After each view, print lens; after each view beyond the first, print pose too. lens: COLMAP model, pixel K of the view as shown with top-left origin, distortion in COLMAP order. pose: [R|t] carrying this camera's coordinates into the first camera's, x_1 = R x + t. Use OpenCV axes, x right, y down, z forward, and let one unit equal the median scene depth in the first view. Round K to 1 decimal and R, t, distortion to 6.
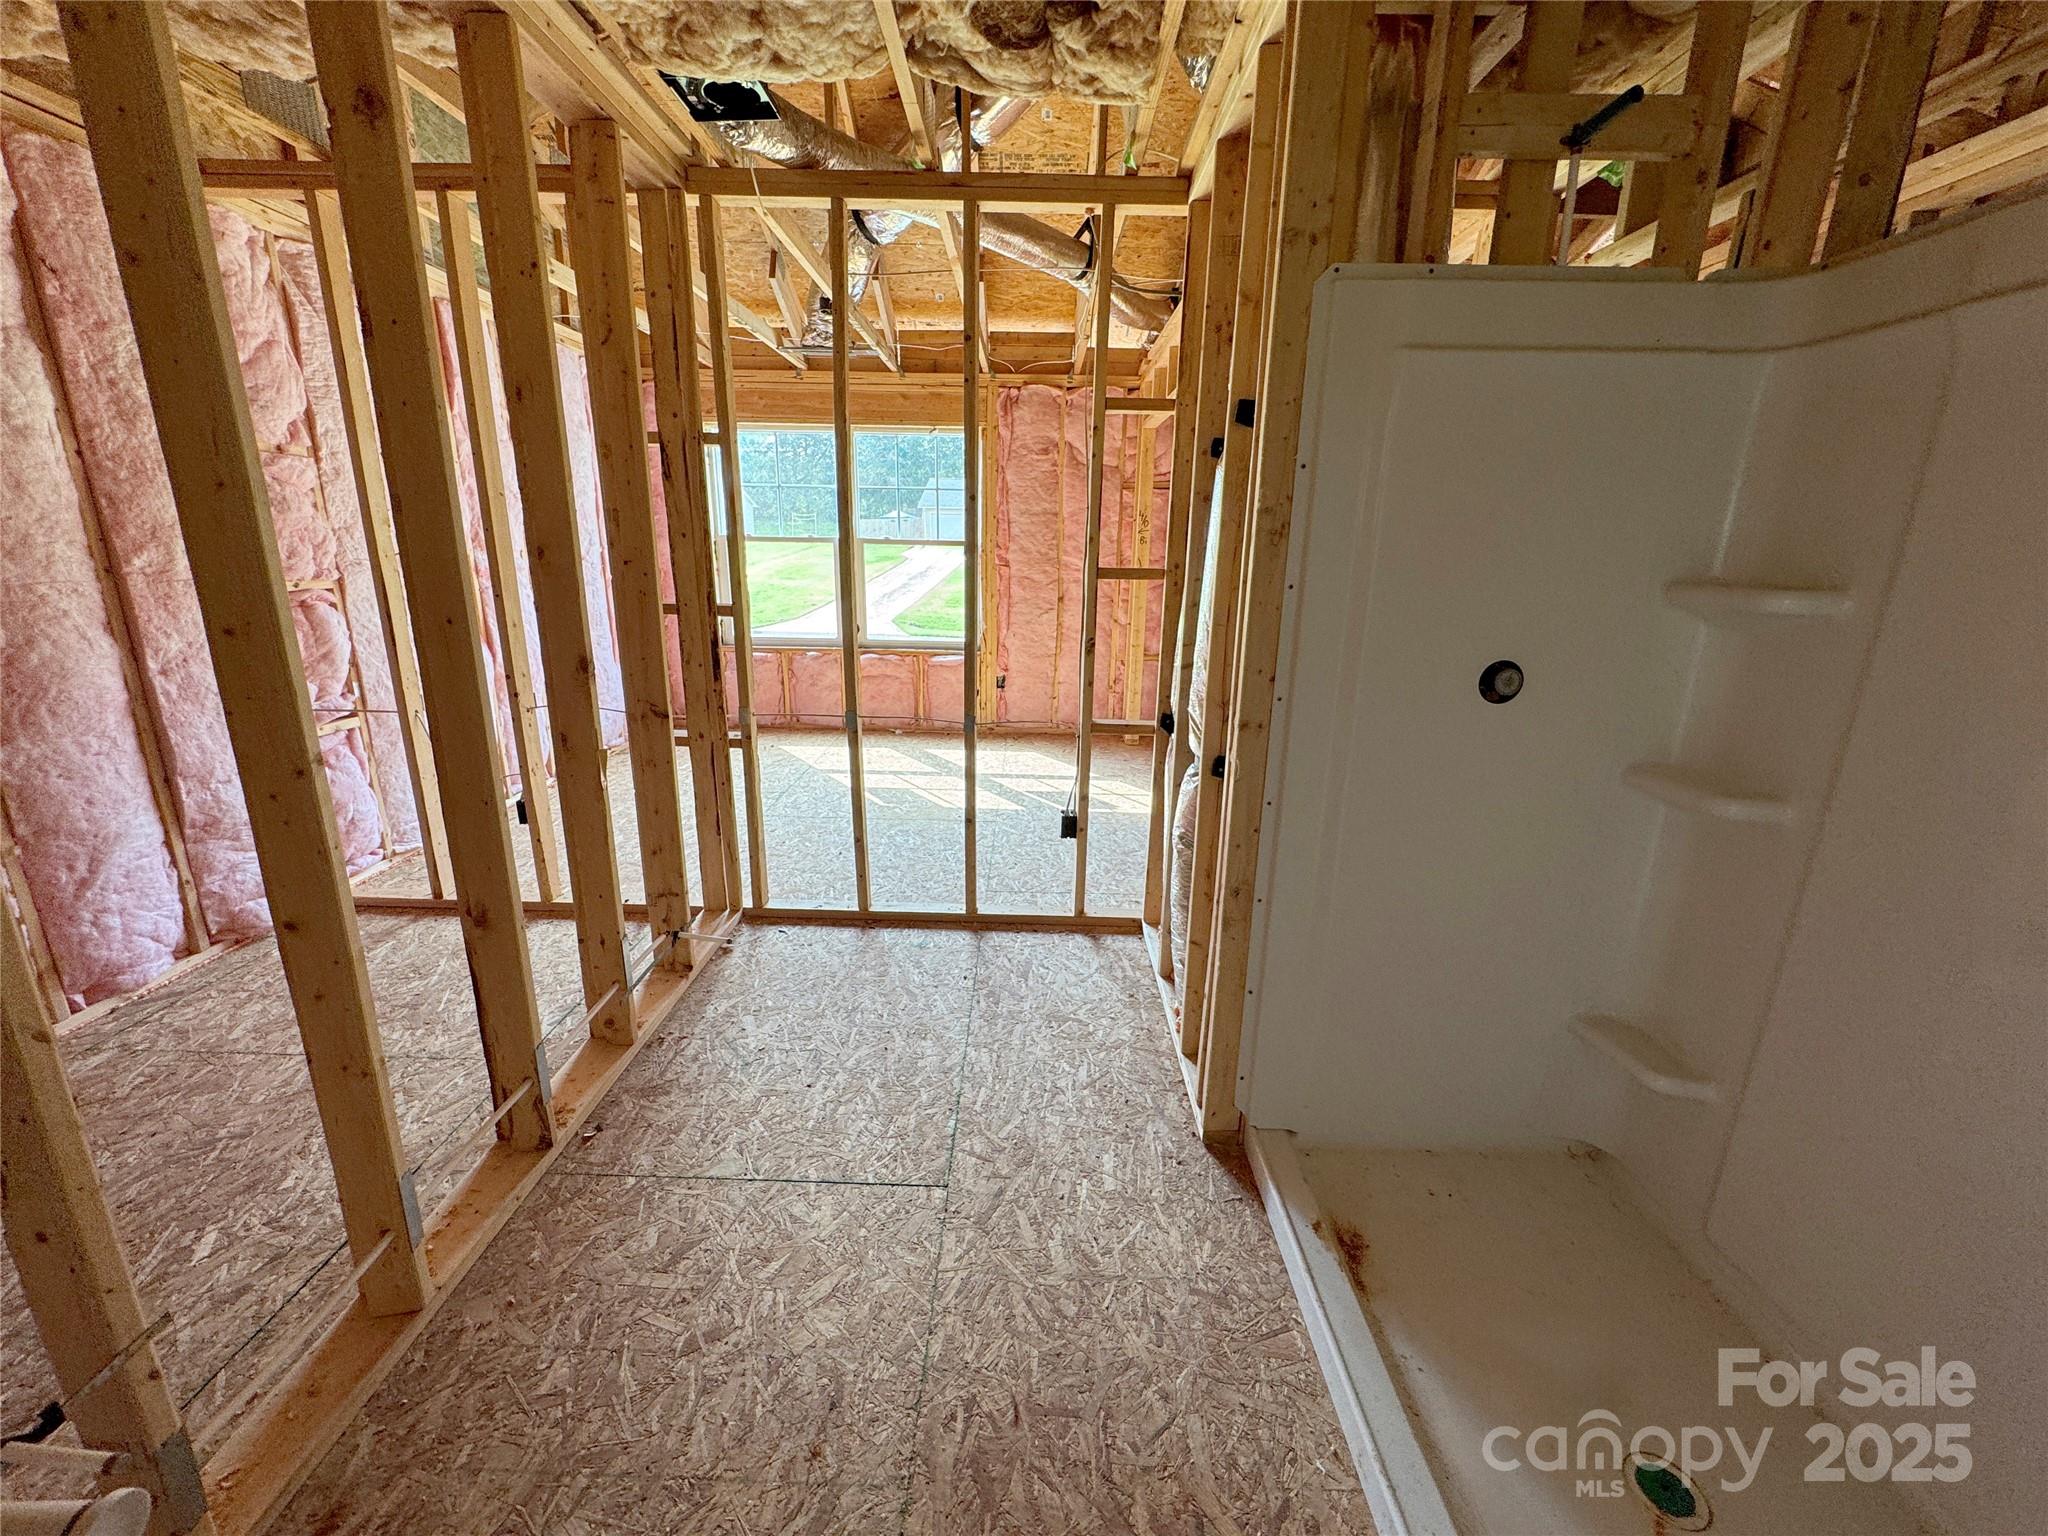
lens RADIAL K [[818.4, 0, 1024.0], [0, 818.4, 768.0], [0, 0, 1]] dist [-0.001028, 0.000179]
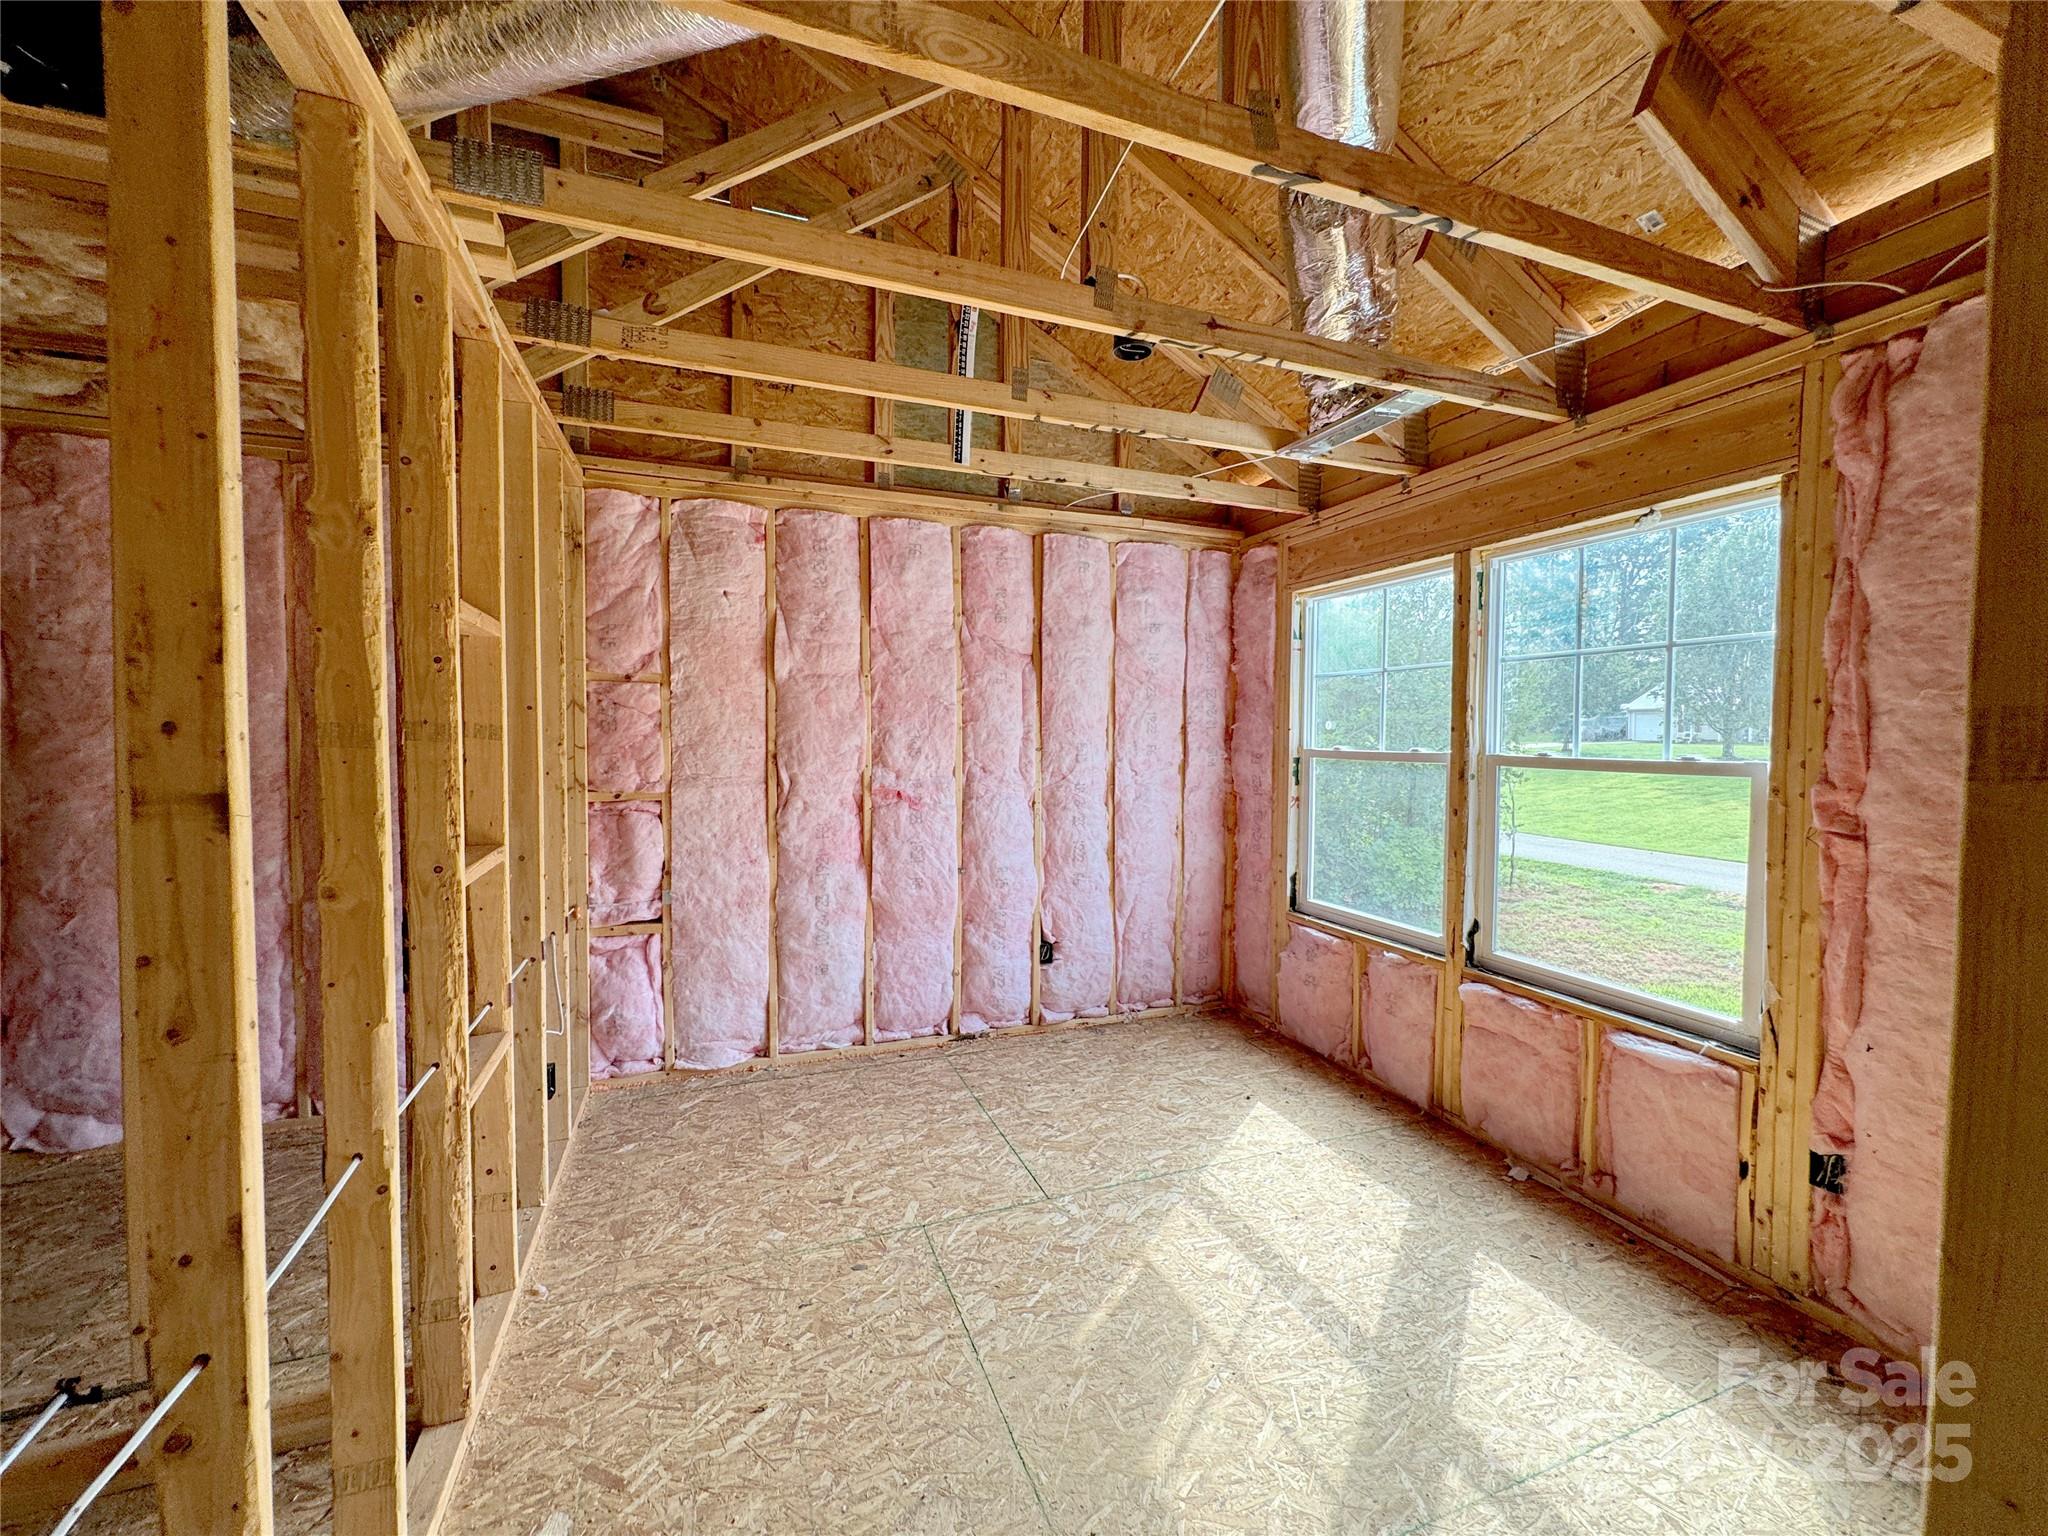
lens RADIAL K [[822.0, 0, 1022.2], [0, 822.0, 766.1], [0, 0, 1]] dist [-0.000908, 0.000282]
pose [[0.364827, 0.021133, -0.930836, 0.175321], [-0.250649, 0.965064, -0.076328, -0.170072], [0.896703, 0.261160, 0.357378, 0.585496]]
